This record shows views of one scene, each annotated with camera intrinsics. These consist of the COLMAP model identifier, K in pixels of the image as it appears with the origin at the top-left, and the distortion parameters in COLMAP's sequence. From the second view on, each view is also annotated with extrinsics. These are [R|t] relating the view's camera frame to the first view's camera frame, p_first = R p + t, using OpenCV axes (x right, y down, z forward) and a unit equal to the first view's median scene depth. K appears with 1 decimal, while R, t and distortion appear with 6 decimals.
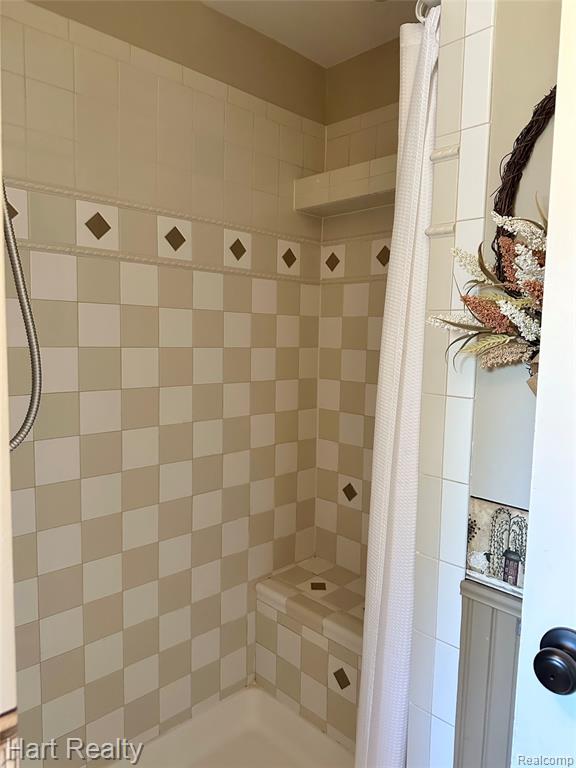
lens RADIAL K [[539.5, 0, 292.3], [0, 539.5, 382.5], [0, 0, 1]] dist [0.119802, -0.187178]
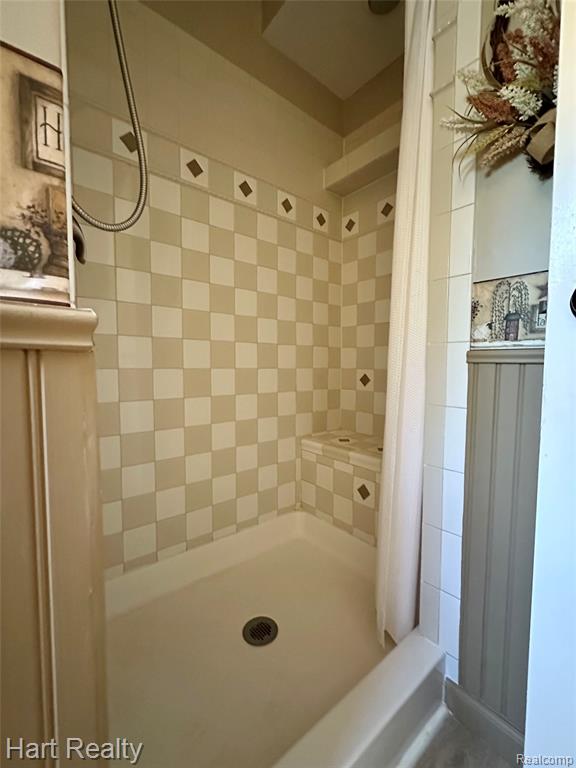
lens RADIAL K [[326.7, 0, 288.0], [0, 326.7, 384.0], [0, 0, 1]] dist [0.000618, 0.000240]
pose [[0.995781, -0.012976, -0.090839, -0.021497], [0.008889, 0.998936, -0.045254, 0.278912], [0.091329, 0.044256, 0.994837, 0.128821]]
